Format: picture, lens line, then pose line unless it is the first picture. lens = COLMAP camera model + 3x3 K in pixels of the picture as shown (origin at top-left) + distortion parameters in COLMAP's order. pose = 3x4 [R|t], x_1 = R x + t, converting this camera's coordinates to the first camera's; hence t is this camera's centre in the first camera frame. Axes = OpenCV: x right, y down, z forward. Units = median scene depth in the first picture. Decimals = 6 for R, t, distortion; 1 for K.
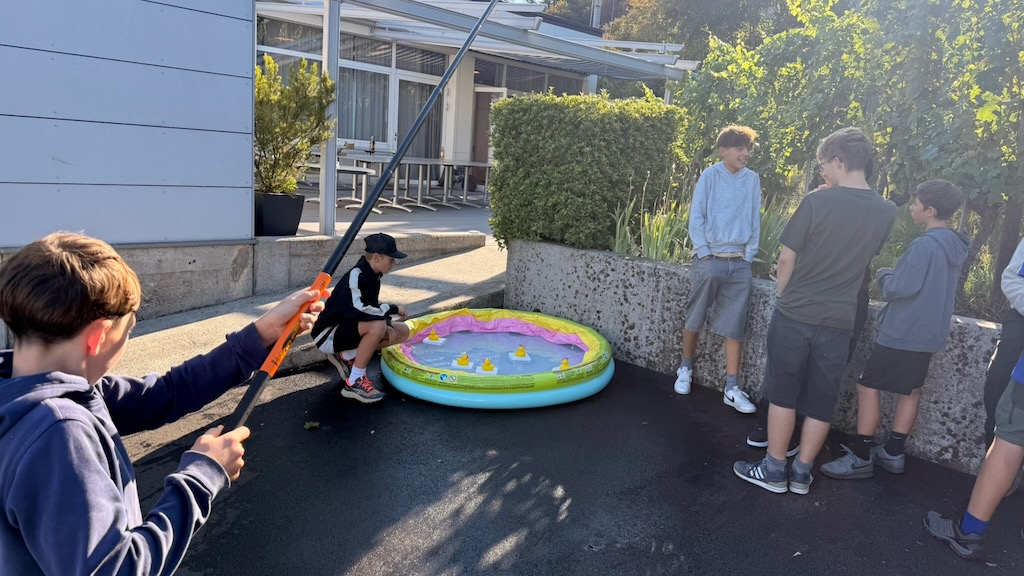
lens RADIAL K [[712.0, 0, 512.0], [0, 712.0, 288.0], [0, 0, 1]] dist [0.235552, -0.531343]
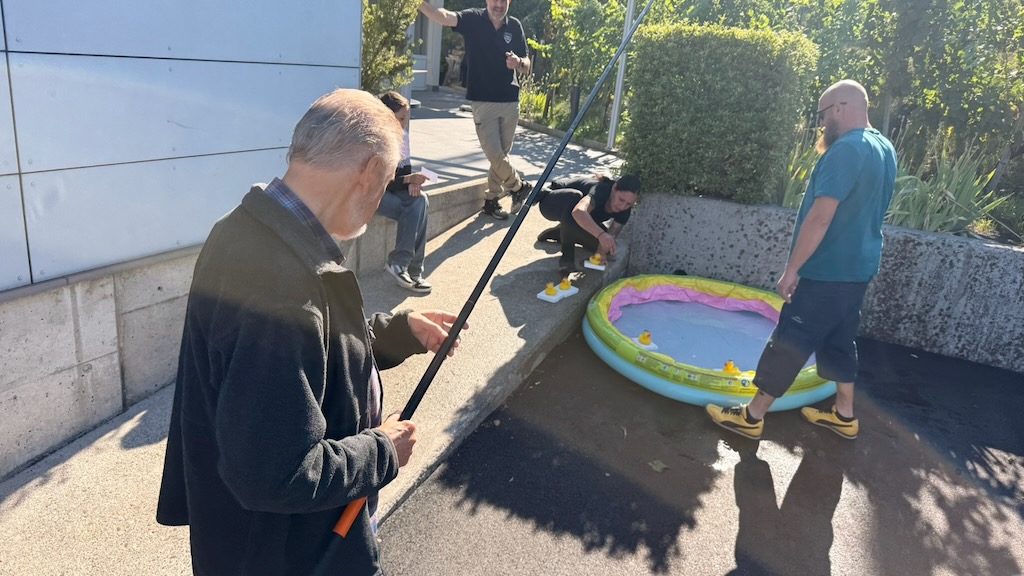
lens RADIAL K [[721.5, 0, 512.0], [0, 721.5, 288.0], [0, 0, 1]] dist [0.046817, -0.052431]
pose [[0.935616, -0.087654, 0.341965, -0.518564], [0.033703, 0.986438, 0.160638, -0.110387], [-0.351407, -0.138770, 0.925881, 0.244415]]
